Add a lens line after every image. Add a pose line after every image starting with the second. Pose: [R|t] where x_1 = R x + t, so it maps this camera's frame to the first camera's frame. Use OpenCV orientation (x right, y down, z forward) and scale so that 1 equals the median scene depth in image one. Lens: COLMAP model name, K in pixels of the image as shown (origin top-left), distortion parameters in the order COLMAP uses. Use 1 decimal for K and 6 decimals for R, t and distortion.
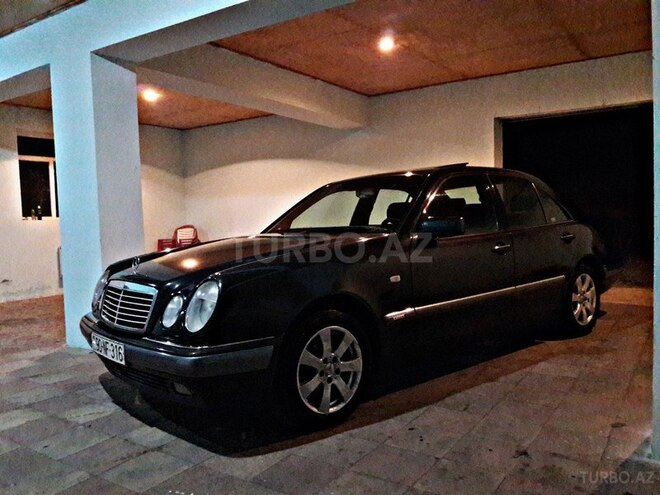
lens RADIAL K [[533.2, 0, 330.0], [0, 533.2, 247.5], [0, 0, 1]] dist [0.063114, -0.125512]
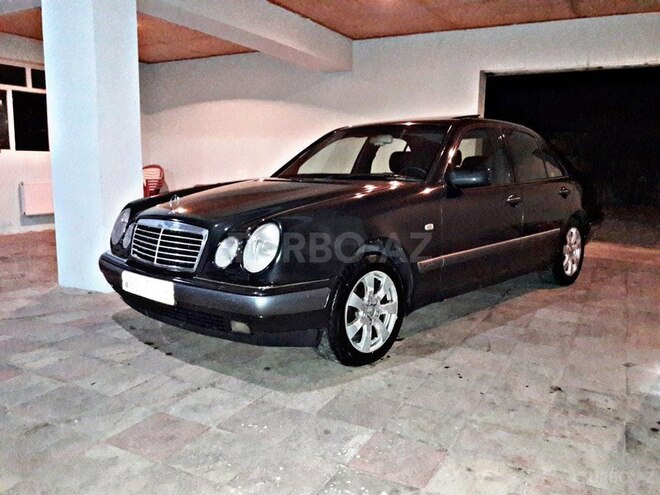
lens RADIAL K [[533.2, 0, 330.0], [0, 533.2, 247.5], [0, 0, 1]] dist [0.063114, -0.125512]
pose [[0.993915, 0.026514, 0.106913, -0.171875], [-0.036793, 0.994764, 0.095348, 0.007373], [-0.103825, -0.098702, 0.989686, -0.004661]]
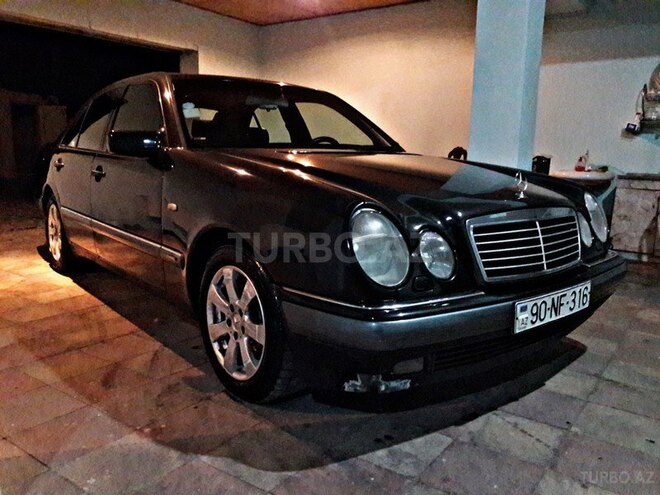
lens RADIAL K [[539.5, 0, 330.0], [0, 539.5, 247.5], [0, 0, 1]] dist [-0.001949, -0.000948]
pose [[0.039006, -0.136260, 0.989905, -1.002140], [0.030572, 0.990358, 0.135118, 0.011352], [-0.998771, 0.024993, 0.042795, 1.149554]]
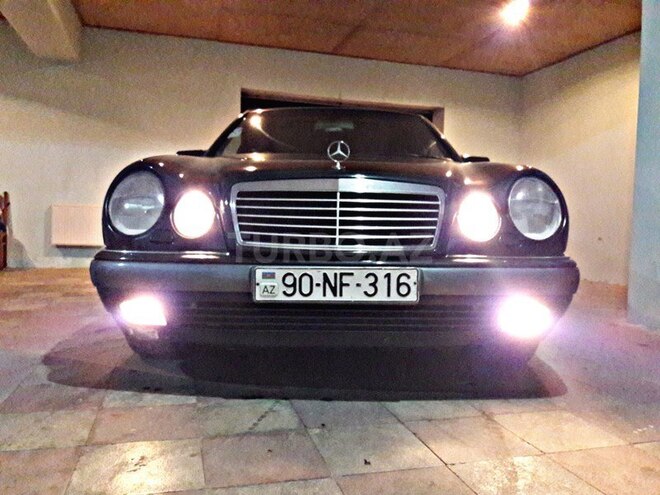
lens RADIAL K [[542.3, 0, 330.7], [0, 542.3, 236.1], [0, 0, 1]] dist [0.126356, -0.280758]
pose [[0.649040, 0.028343, 0.760226, -0.803958], [-0.006392, 0.999474, -0.031805, 0.139509], [-0.760727, 0.015784, 0.648879, 0.562208]]
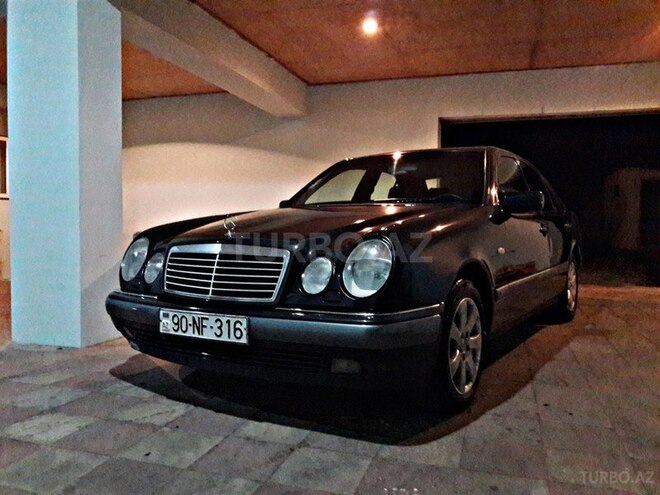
lens RADIAL K [[533.2, 0, 330.0], [0, 533.2, 247.5], [0, 0, 1]] dist [0.063114, -0.125512]
pose [[0.959133, 0.025778, 0.281778, -0.419632], [-0.021615, 0.999607, -0.017872, 0.074686], [-0.282128, 0.011051, 0.959313, 0.171075]]
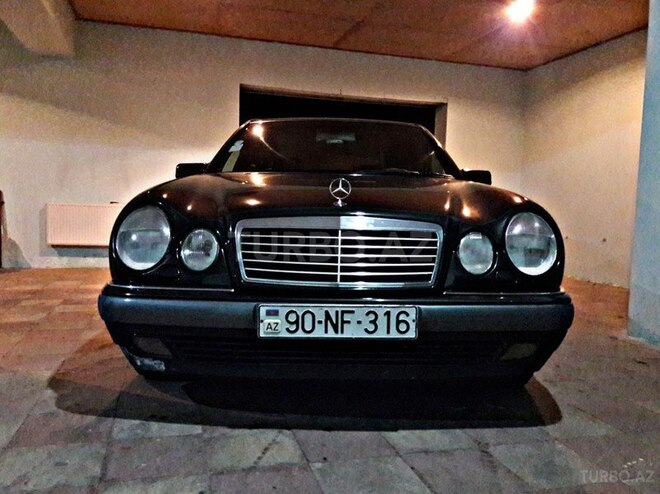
lens RADIAL K [[559.2, 0, 332.2], [0, 559.2, 236.4], [0, 0, 1]] dist [0.125500, -0.255753]
pose [[0.646628, 0.011879, 0.762713, -0.833853], [-0.009859, 0.999925, -0.007215, 0.085899], [-0.762742, -0.002854, 0.646697, 0.540046]]
